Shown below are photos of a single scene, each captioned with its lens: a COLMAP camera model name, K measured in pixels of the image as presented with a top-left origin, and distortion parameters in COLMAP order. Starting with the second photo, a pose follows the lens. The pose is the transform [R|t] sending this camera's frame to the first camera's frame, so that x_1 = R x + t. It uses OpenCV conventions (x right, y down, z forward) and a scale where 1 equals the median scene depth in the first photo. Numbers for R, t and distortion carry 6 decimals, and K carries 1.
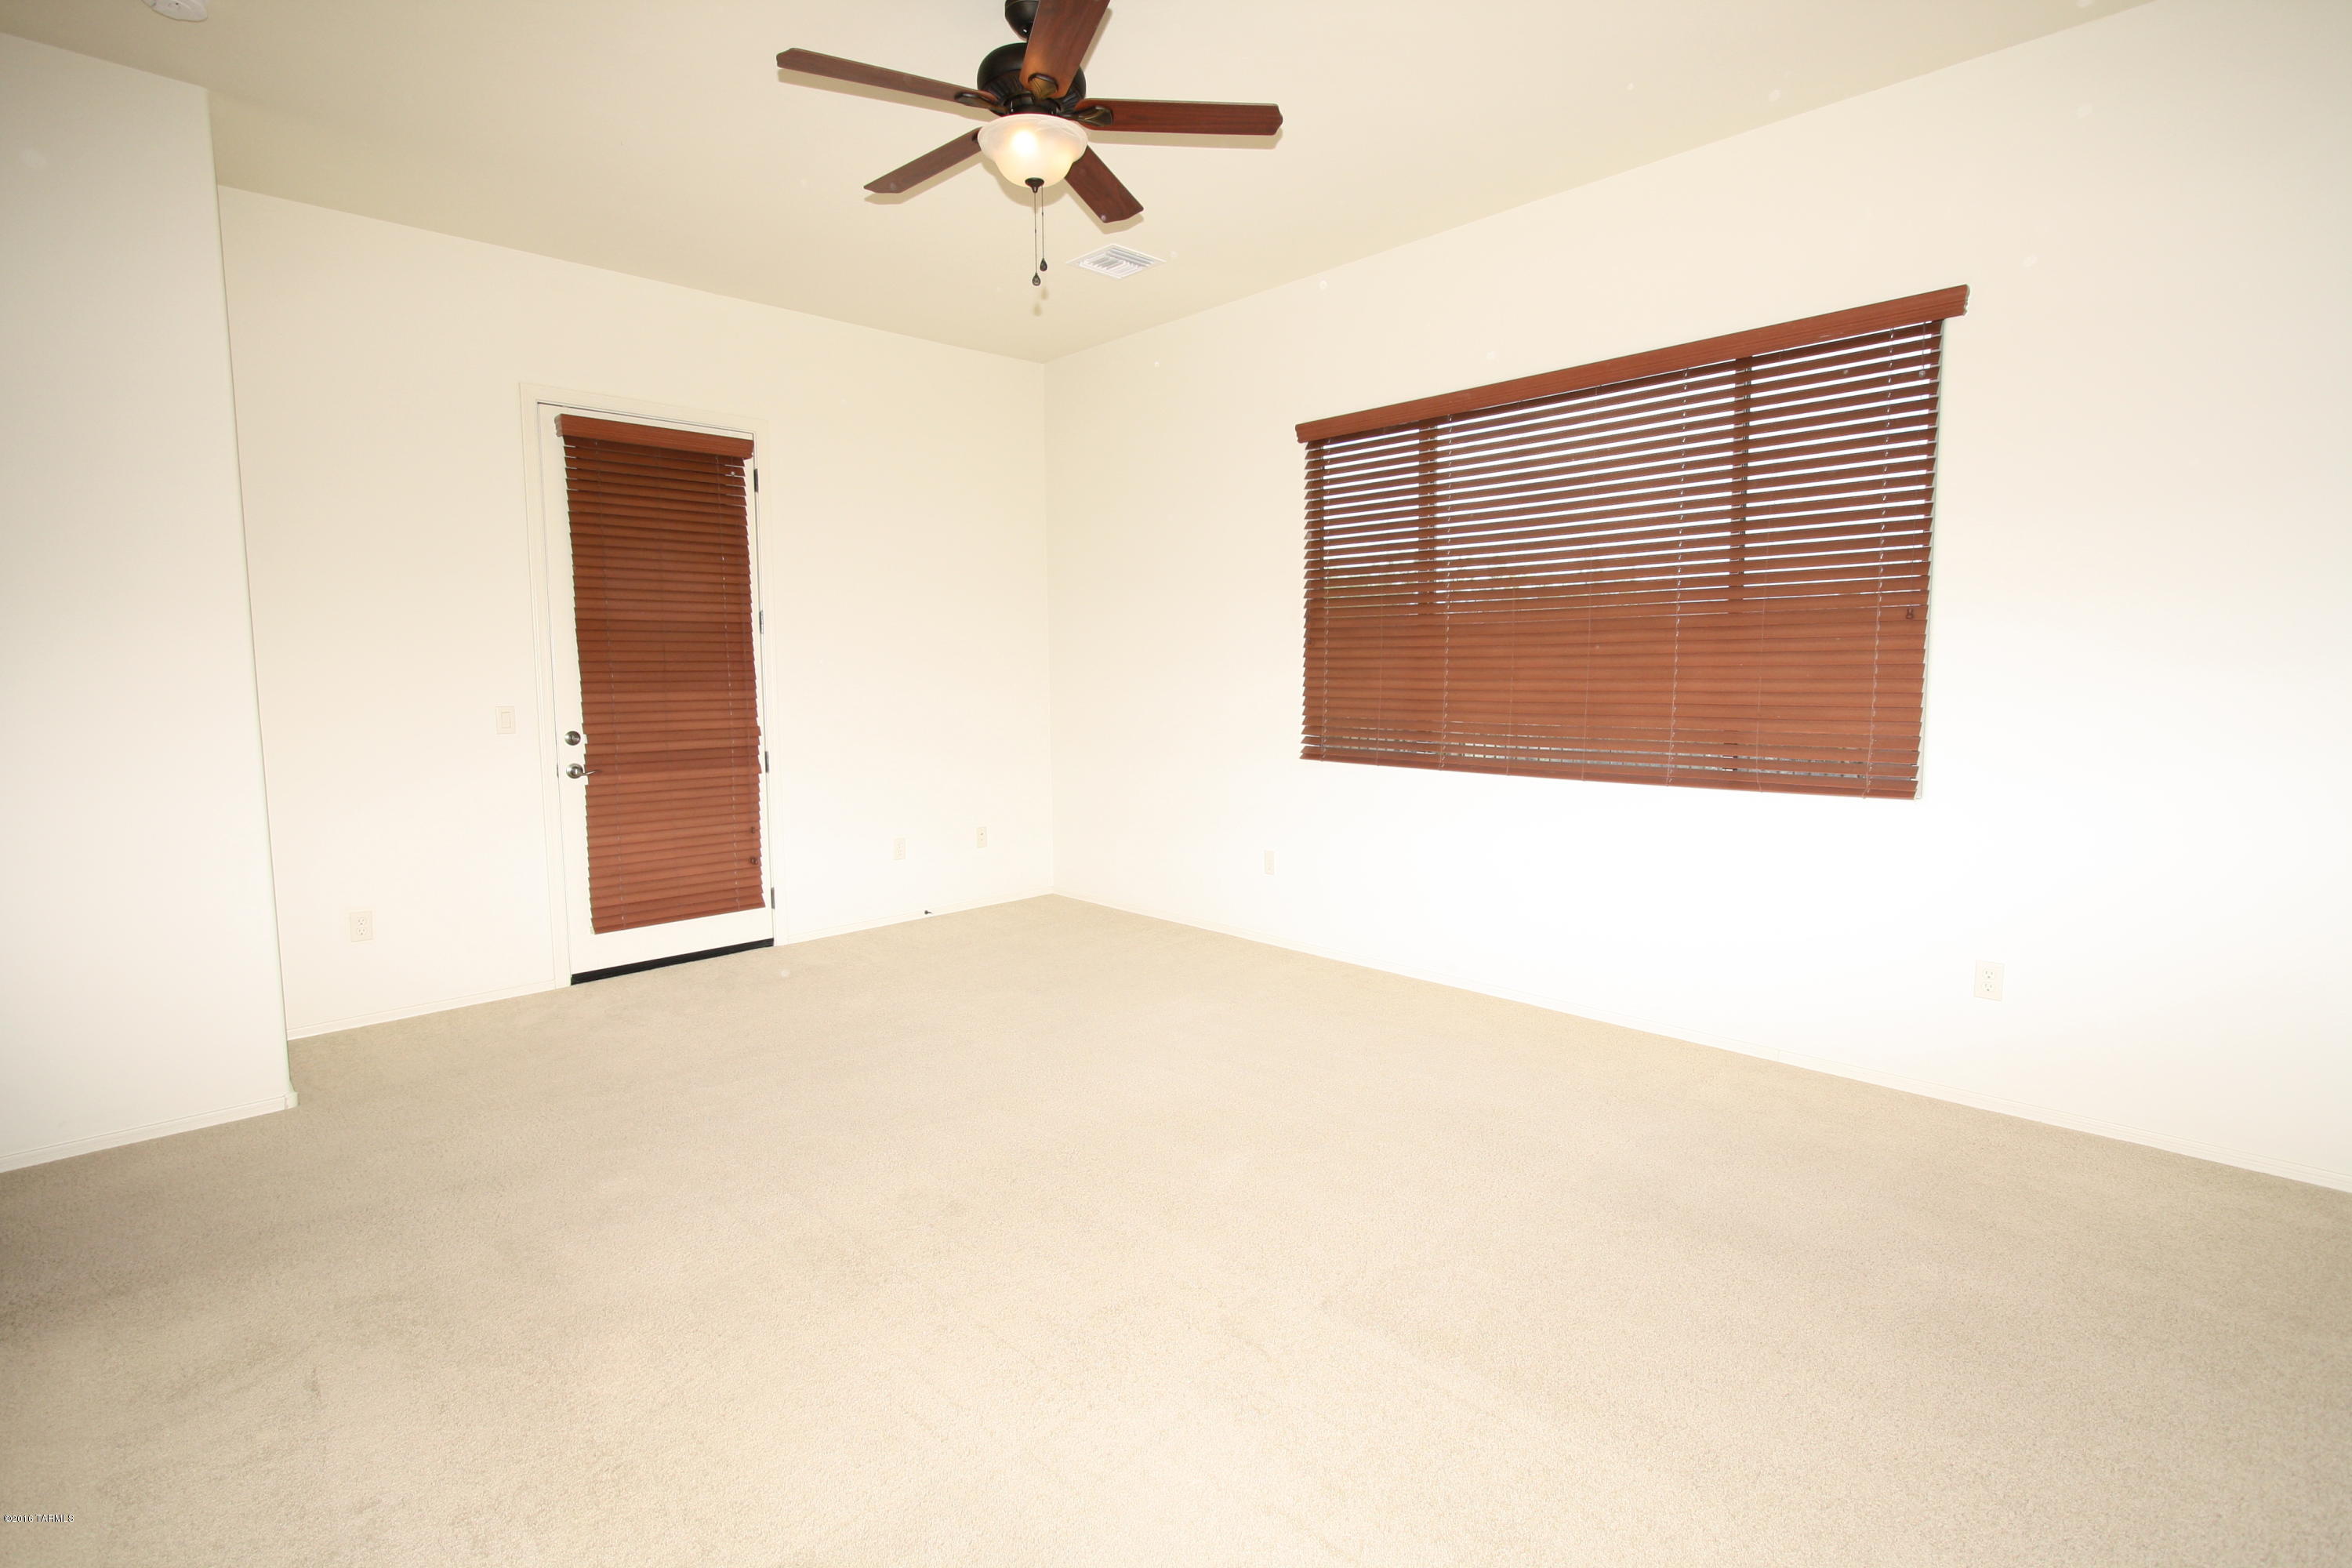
lens RADIAL K [[1095.4, 0, 1160.8], [0, 1095.4, 770.9], [0, 0, 1]] dist [-0.015506, 0.001025]
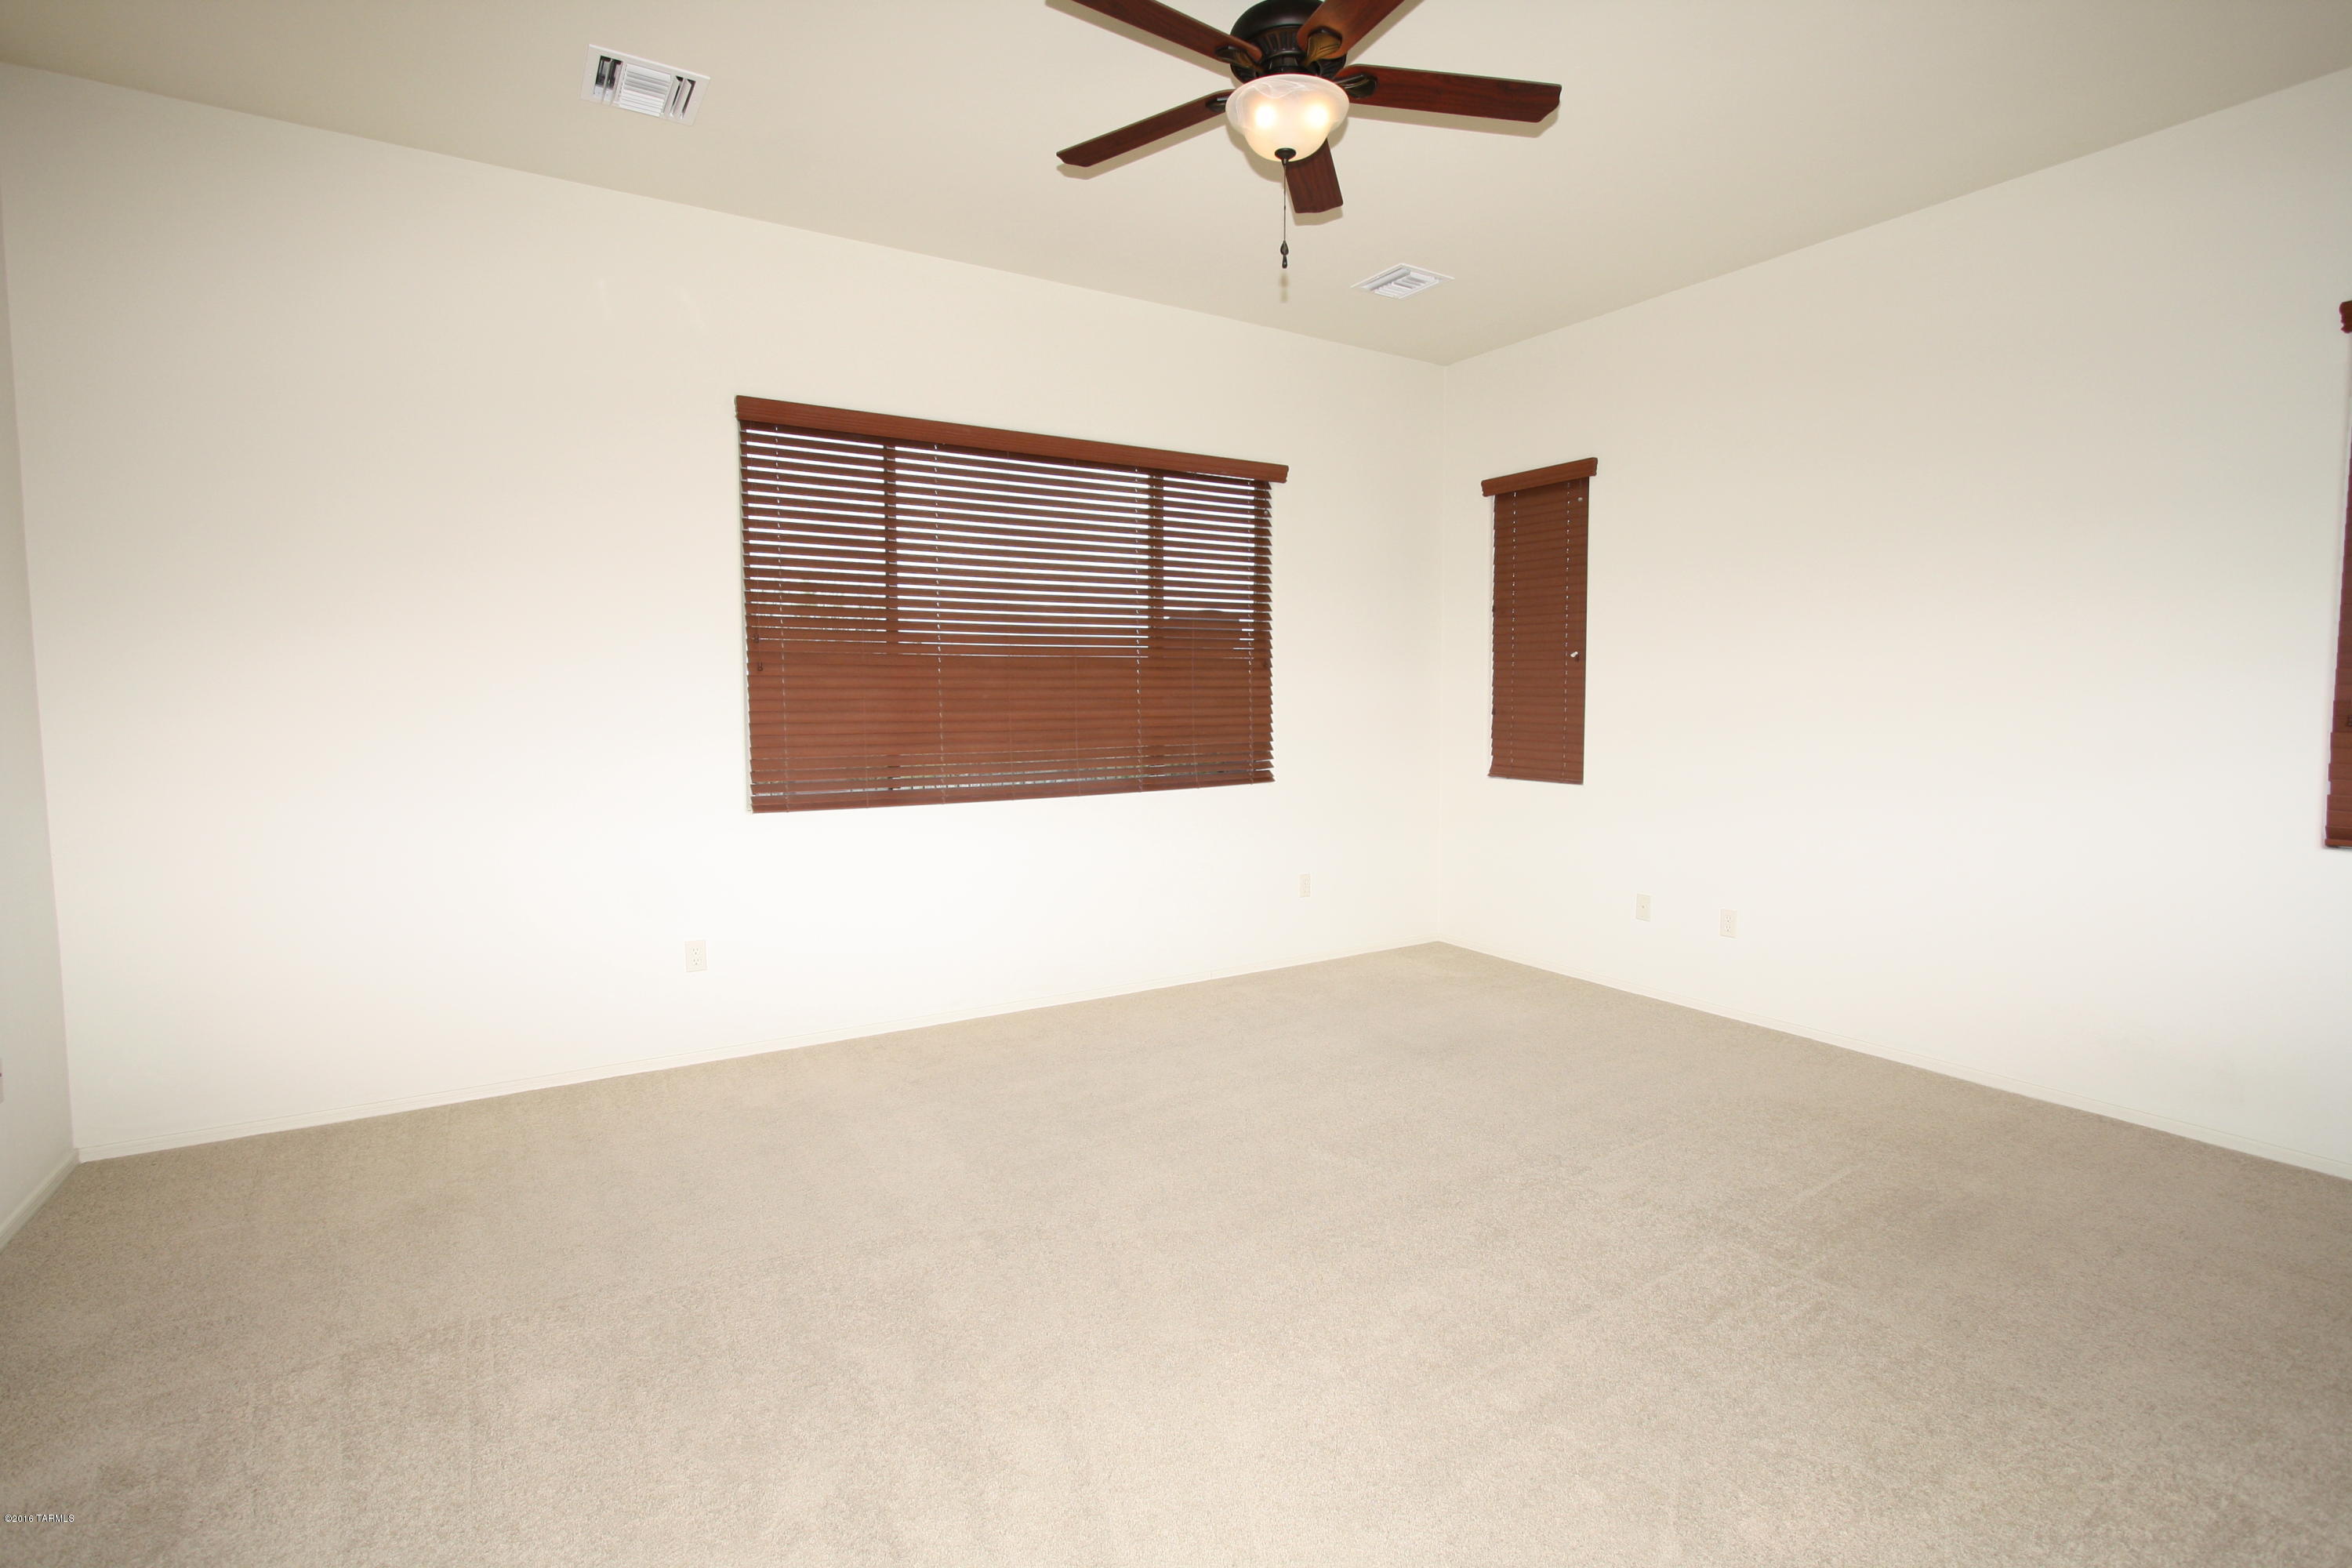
lens RADIAL K [[1095.4, 0, 1160.8], [0, 1095.4, 770.9], [0, 0, 1]] dist [-0.015506, 0.001025]
pose [[0.229498, -0.058663, 0.971540, -0.654203], [0.094033, 0.994849, 0.037858, -0.048721], [-0.968756, 0.082669, 0.233832, 0.589181]]
